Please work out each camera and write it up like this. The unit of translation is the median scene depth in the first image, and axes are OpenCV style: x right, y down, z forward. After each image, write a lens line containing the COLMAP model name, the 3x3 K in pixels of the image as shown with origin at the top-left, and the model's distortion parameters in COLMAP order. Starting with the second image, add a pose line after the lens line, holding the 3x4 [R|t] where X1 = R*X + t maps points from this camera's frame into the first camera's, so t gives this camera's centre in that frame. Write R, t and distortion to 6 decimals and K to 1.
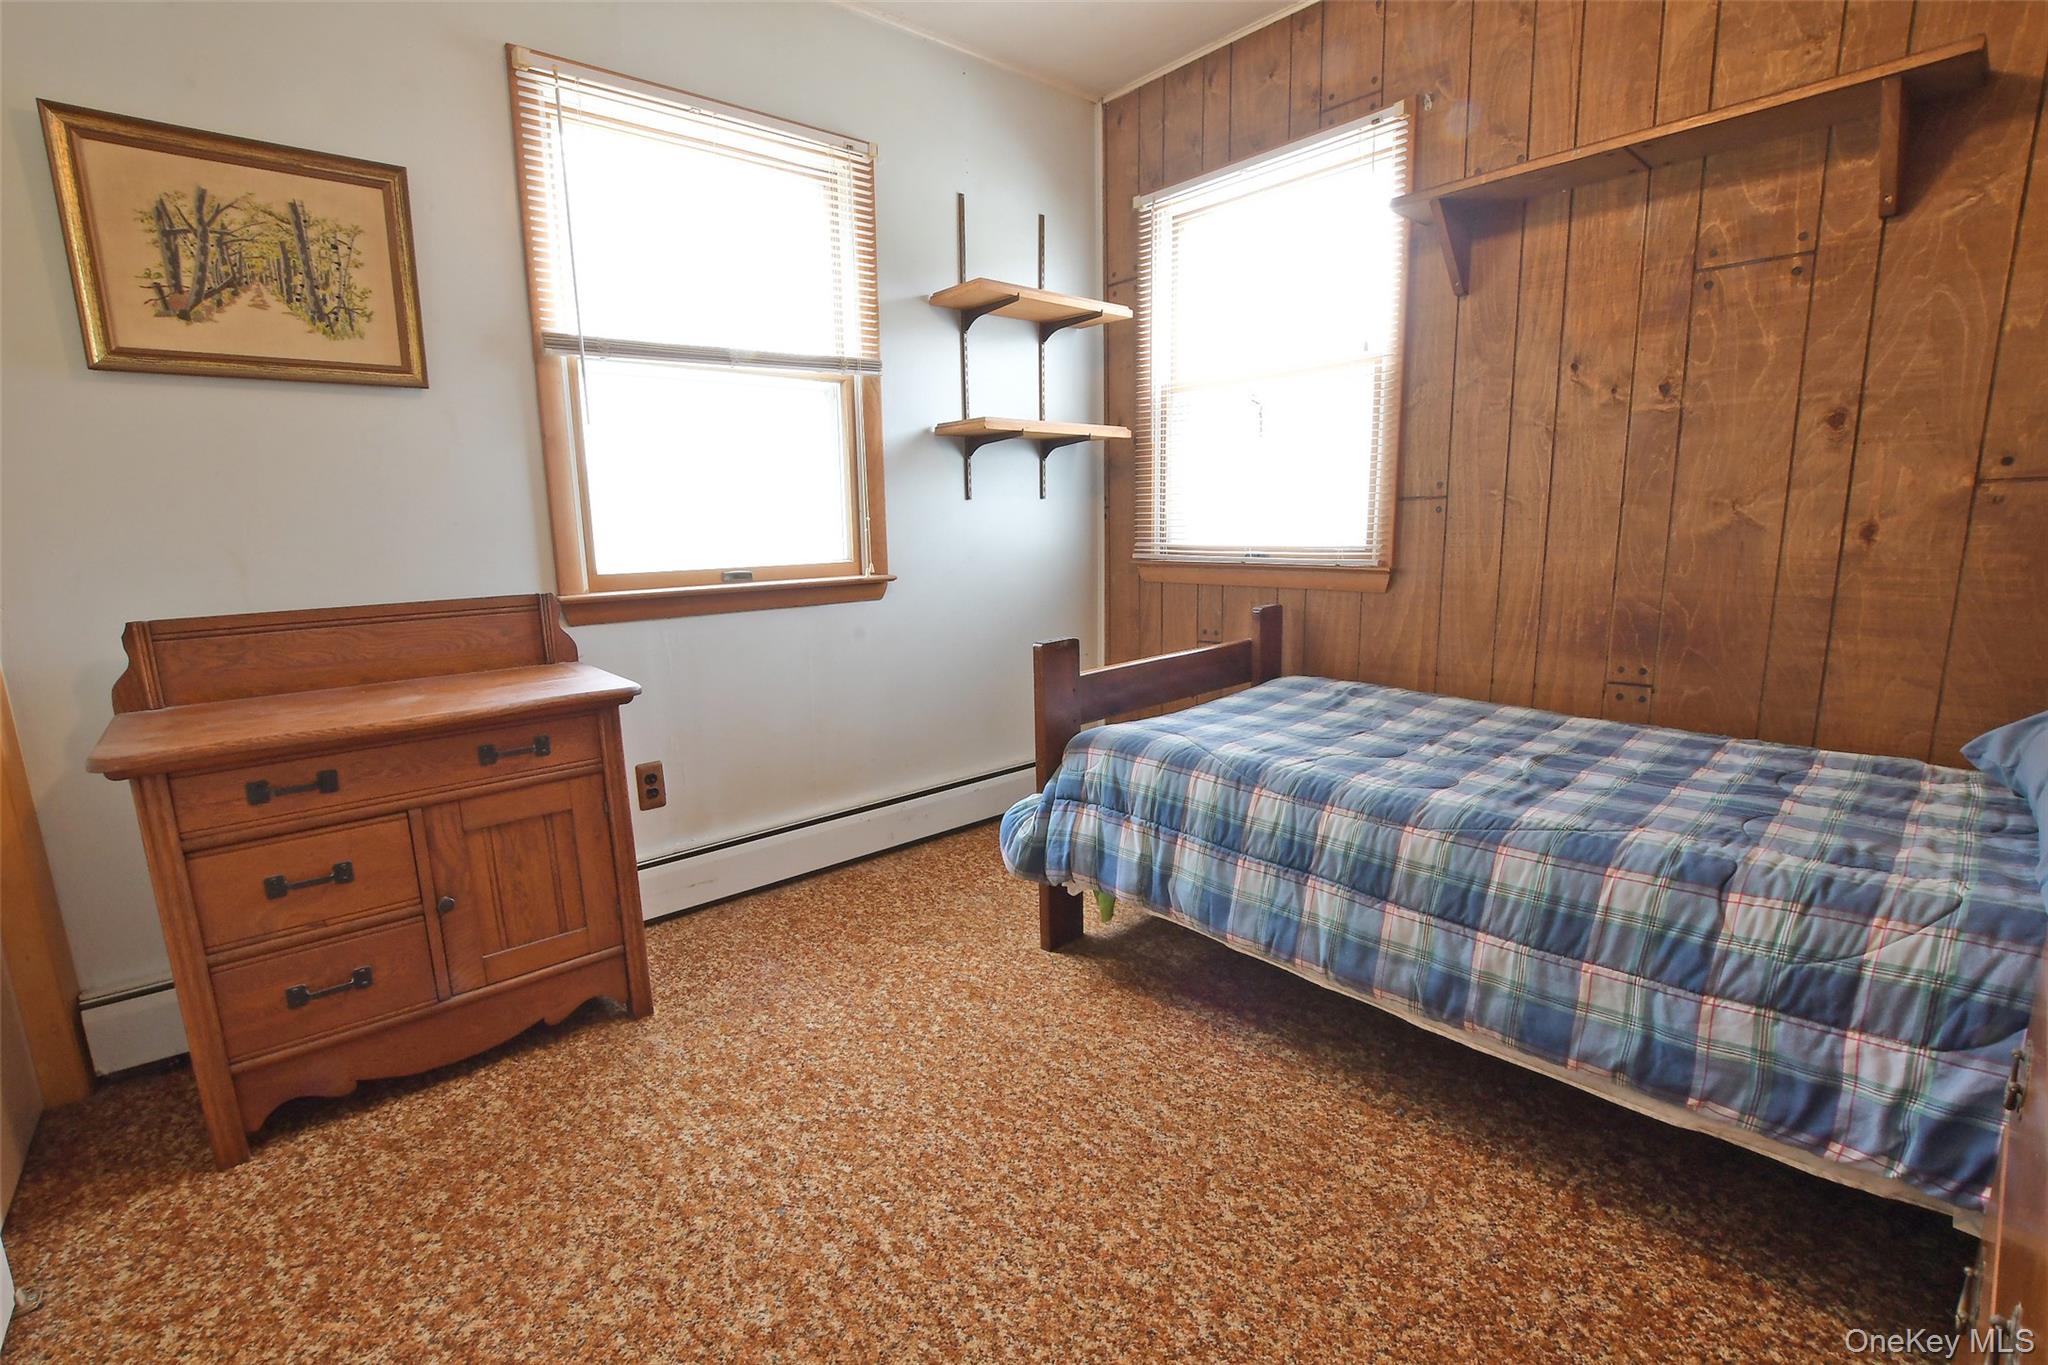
lens RADIAL K [[908.6, 0, 1006.9], [0, 908.6, 695.3], [0, 0, 1]] dist [-0.037650, 0.008029]
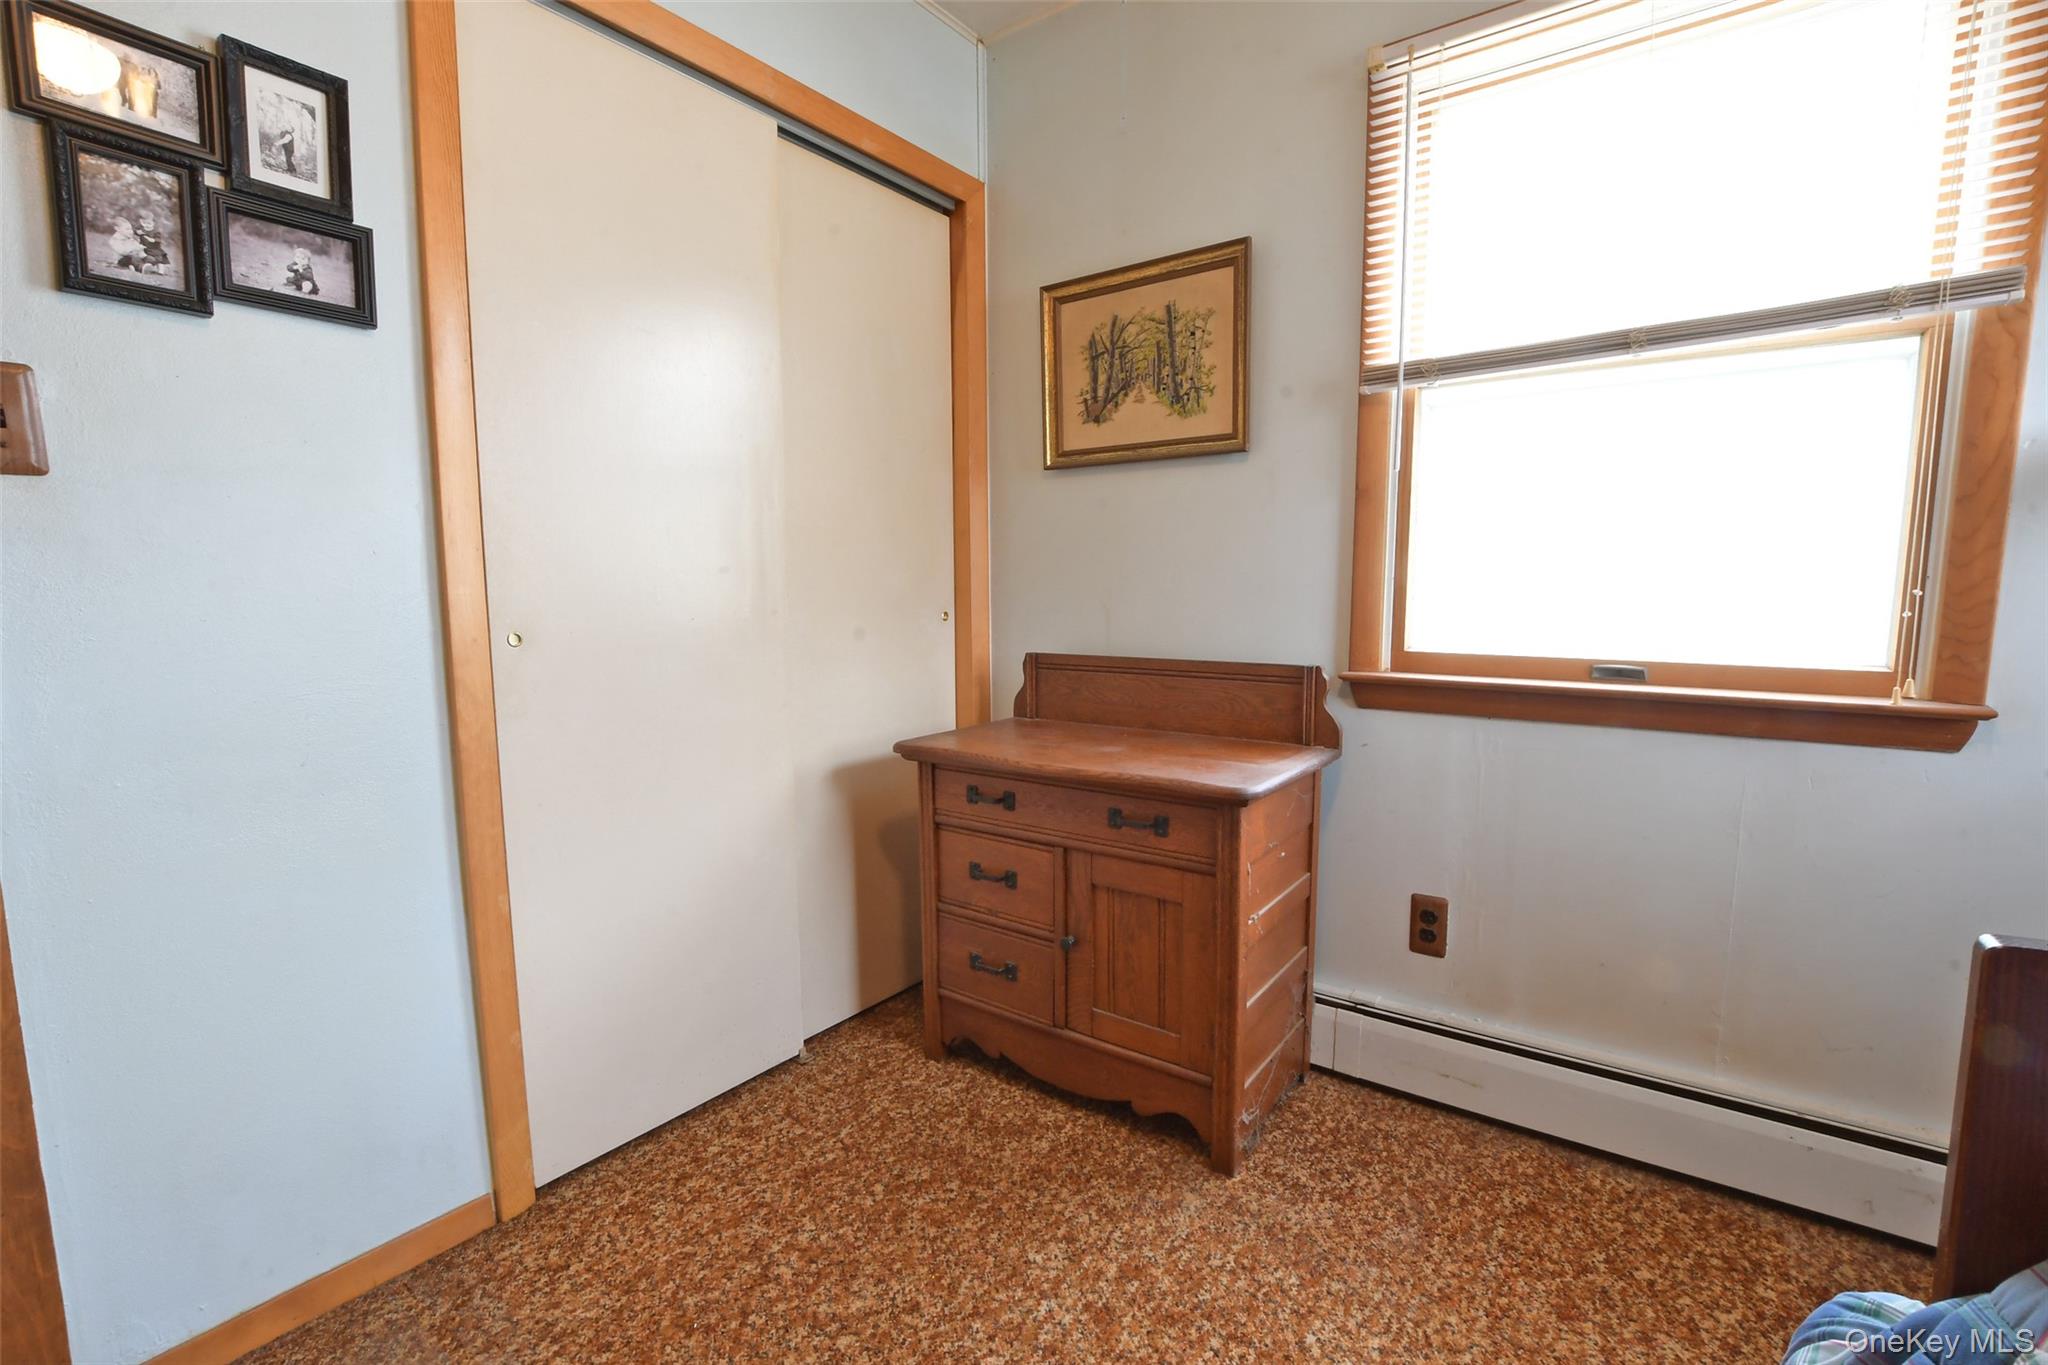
lens RADIAL K [[908.6, 0, 1006.9], [0, 908.6, 695.3], [0, 0, 1]] dist [-0.037650, 0.008029]
pose [[0.206666, 0.135248, -0.969019, 0.343538], [-0.184572, 0.978007, 0.097138, -0.138198], [0.960845, 0.158779, 0.227083, 0.612128]]
